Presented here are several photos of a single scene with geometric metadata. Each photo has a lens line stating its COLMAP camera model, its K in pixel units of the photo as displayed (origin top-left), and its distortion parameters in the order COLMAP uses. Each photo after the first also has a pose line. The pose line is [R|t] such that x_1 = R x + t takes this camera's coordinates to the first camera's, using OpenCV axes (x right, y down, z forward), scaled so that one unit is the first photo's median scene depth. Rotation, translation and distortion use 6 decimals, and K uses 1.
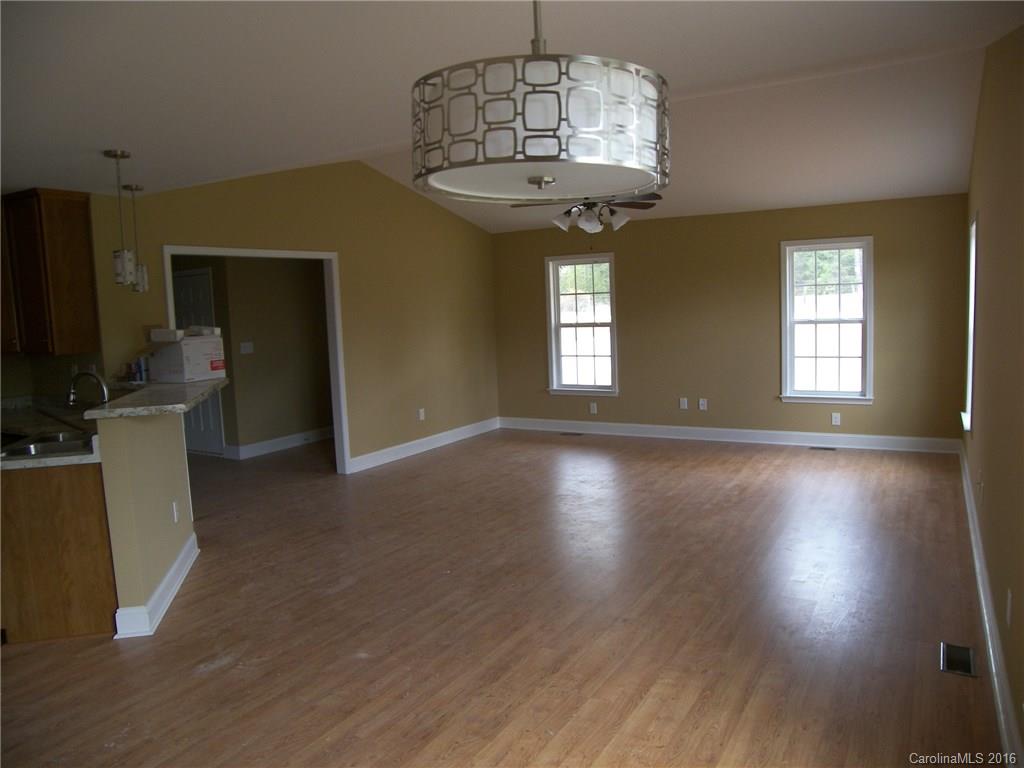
lens RADIAL K [[730.1, 0, 533.0], [0, 730.1, 383.0], [0, 0, 1]] dist [-0.119044, 0.072688]
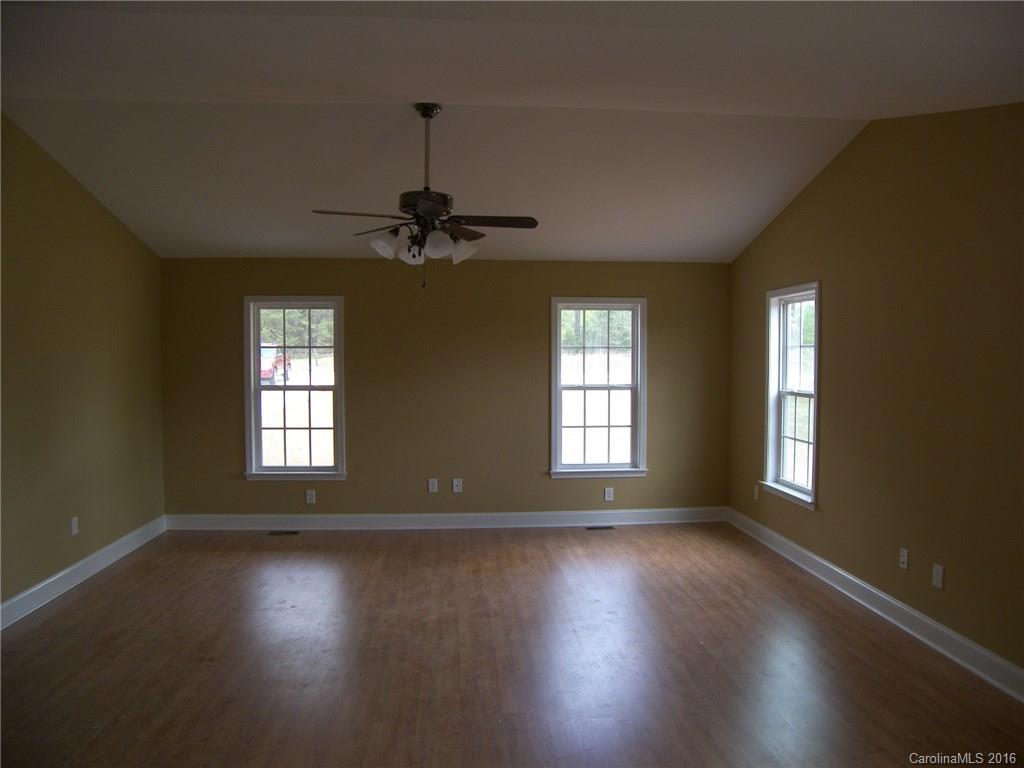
lens RADIAL K [[730.1, 0, 533.8], [0, 730.1, 382.6], [0, 0, 1]] dist [-0.119044, 0.072688]
pose [[0.823679, 0.018472, 0.566755, -0.178672], [0.029435, 0.996729, -0.075264, -0.023998], [-0.566291, 0.078675, 0.820441, 0.274856]]
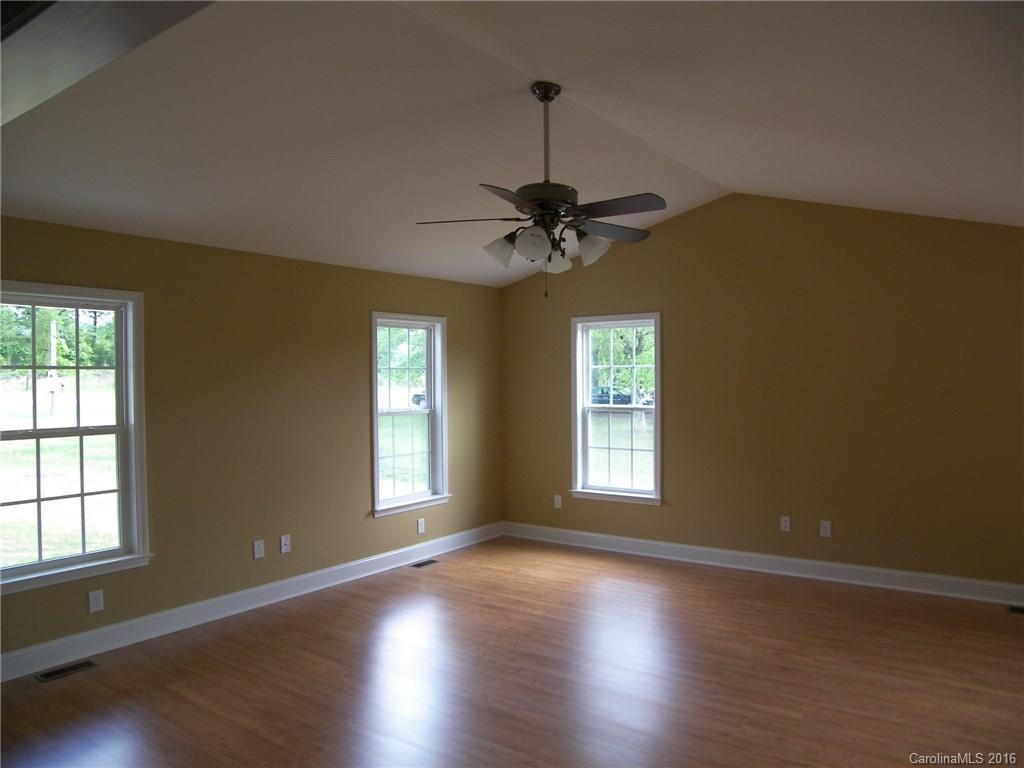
lens RADIAL K [[730.1, 0, 509.1], [0, 730.1, 376.9], [0, 0, 1]] dist [-0.119044, 0.072688]
pose [[0.120779, 0.035738, 0.992036, -0.410541], [0.113094, 0.992349, -0.049519, -0.068910], [-0.986216, 0.118175, 0.115813, 0.755151]]
